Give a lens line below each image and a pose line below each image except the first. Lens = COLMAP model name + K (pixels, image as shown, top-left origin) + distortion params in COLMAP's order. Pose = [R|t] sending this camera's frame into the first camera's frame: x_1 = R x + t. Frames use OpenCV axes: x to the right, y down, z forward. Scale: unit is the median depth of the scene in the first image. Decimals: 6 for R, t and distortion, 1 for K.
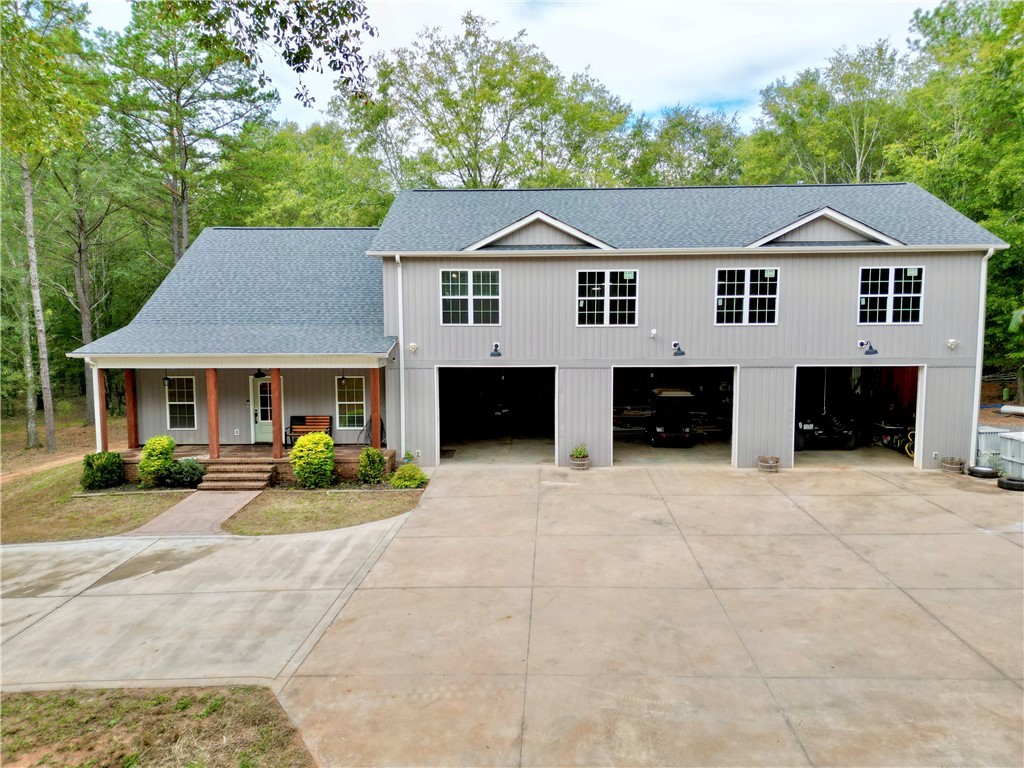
lens RADIAL K [[716.5, 0, 512.0], [0, 716.5, 384.0], [0, 0, 1]] dist [0.096240, -0.121866]
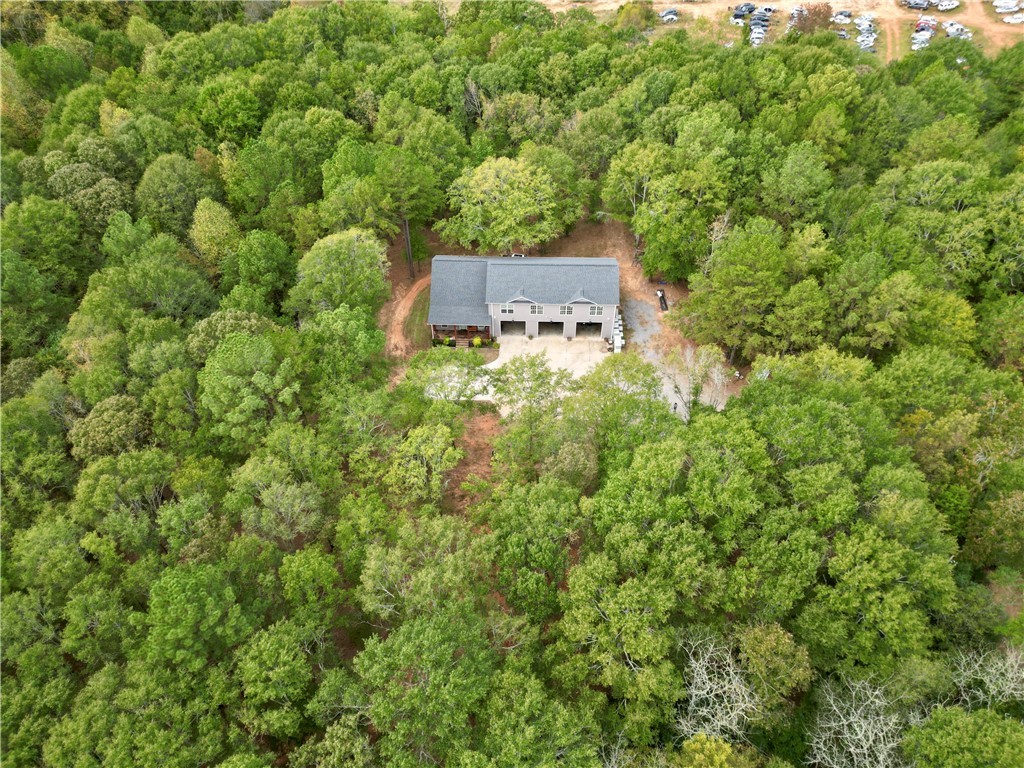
lens RADIAL K [[553.7, 0, 512.0], [0, 553.7, 384.0], [0, 0, 1]] dist [-0.002217, -0.001671]
pose [[0.999683, 0.004825, -0.024715, 0.063833], [0.012869, 0.745721, 0.666134, -2.164714], [0.021645, -0.666240, 0.745423, -2.003097]]
